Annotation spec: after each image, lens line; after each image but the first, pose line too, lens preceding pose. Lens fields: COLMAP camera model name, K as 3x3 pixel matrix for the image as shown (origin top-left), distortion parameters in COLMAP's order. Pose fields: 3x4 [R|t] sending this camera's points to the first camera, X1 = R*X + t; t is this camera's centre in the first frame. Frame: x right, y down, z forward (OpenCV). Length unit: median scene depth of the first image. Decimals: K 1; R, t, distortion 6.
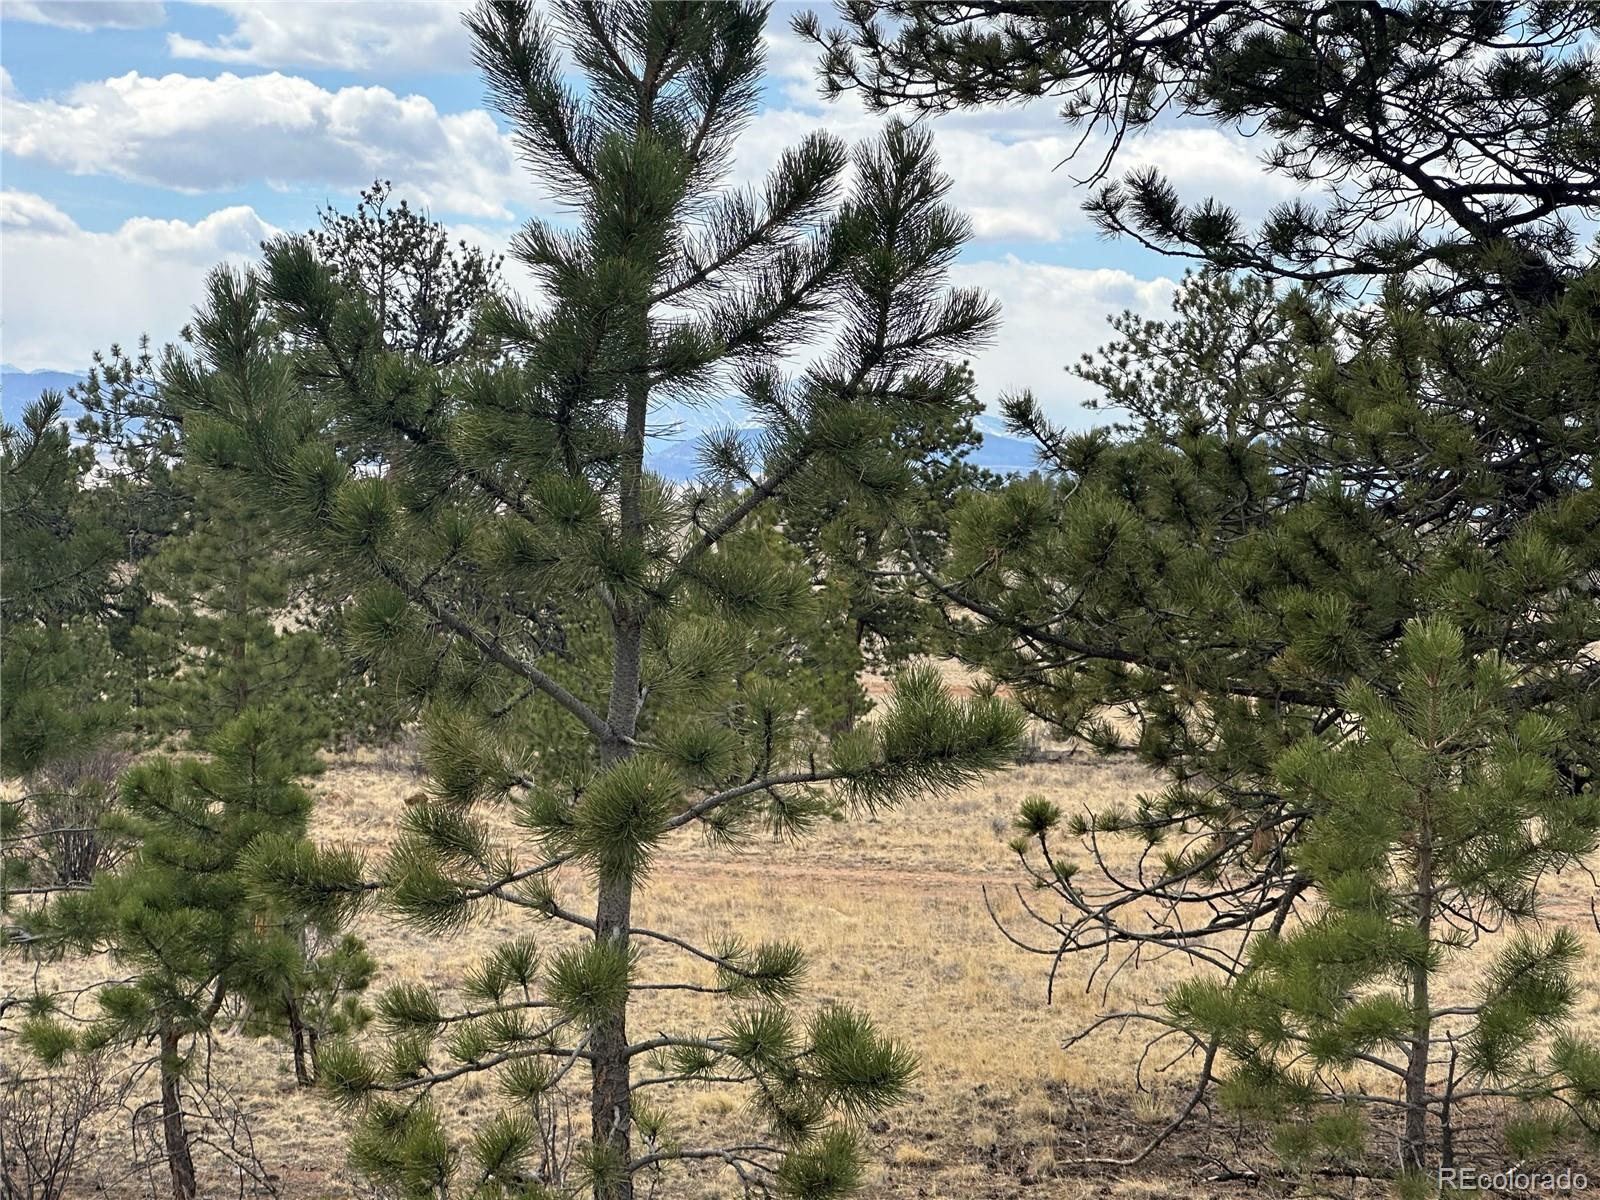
lens RADIAL K [[3945.0, 0, 800.0], [0, 3945.0, 600.0], [0, 0, 1]] dist [0.032851, 0.119739]
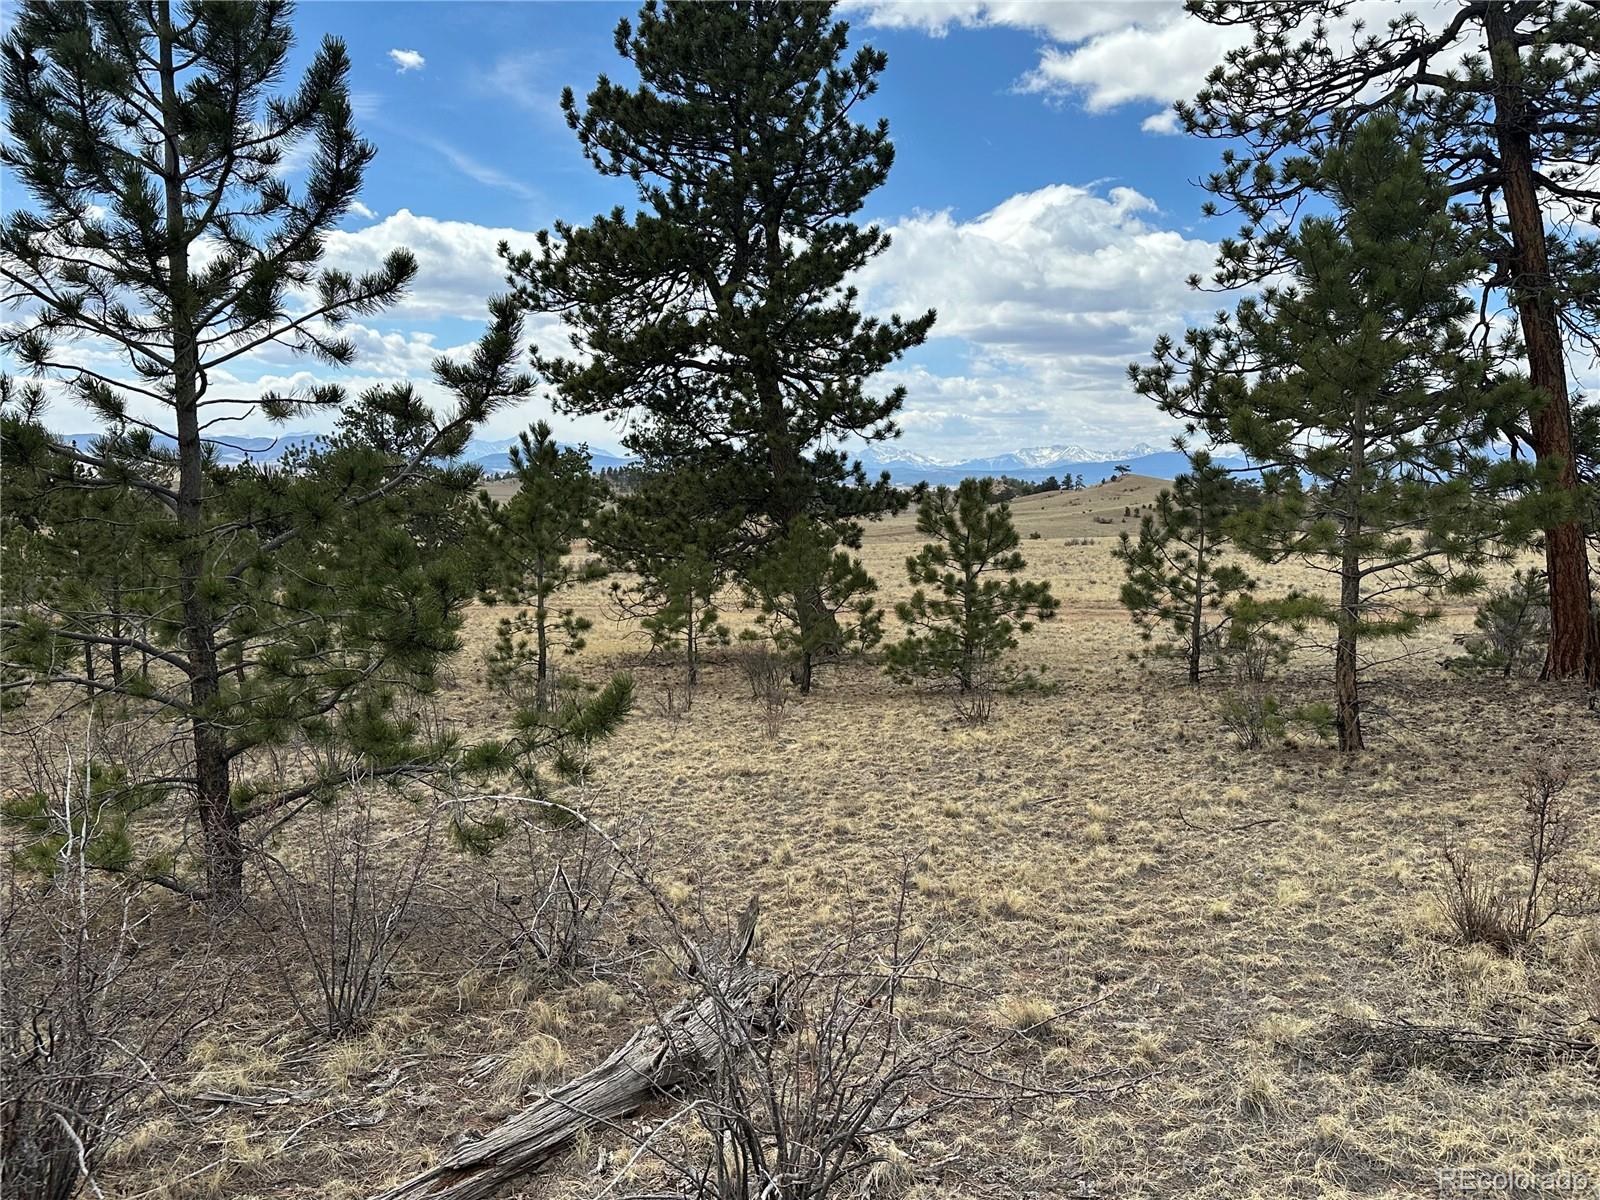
lens RADIAL K [[1393.0, 0, 800.0], [0, 1393.0, 600.0], [0, 0, 1]] dist [0.183498, -0.360309]
pose [[0.980847, -0.044796, 0.189557, -0.031310], [0.032656, 0.997239, 0.066688, -0.027914], [-0.192021, -0.059221, 0.979602, -0.566077]]
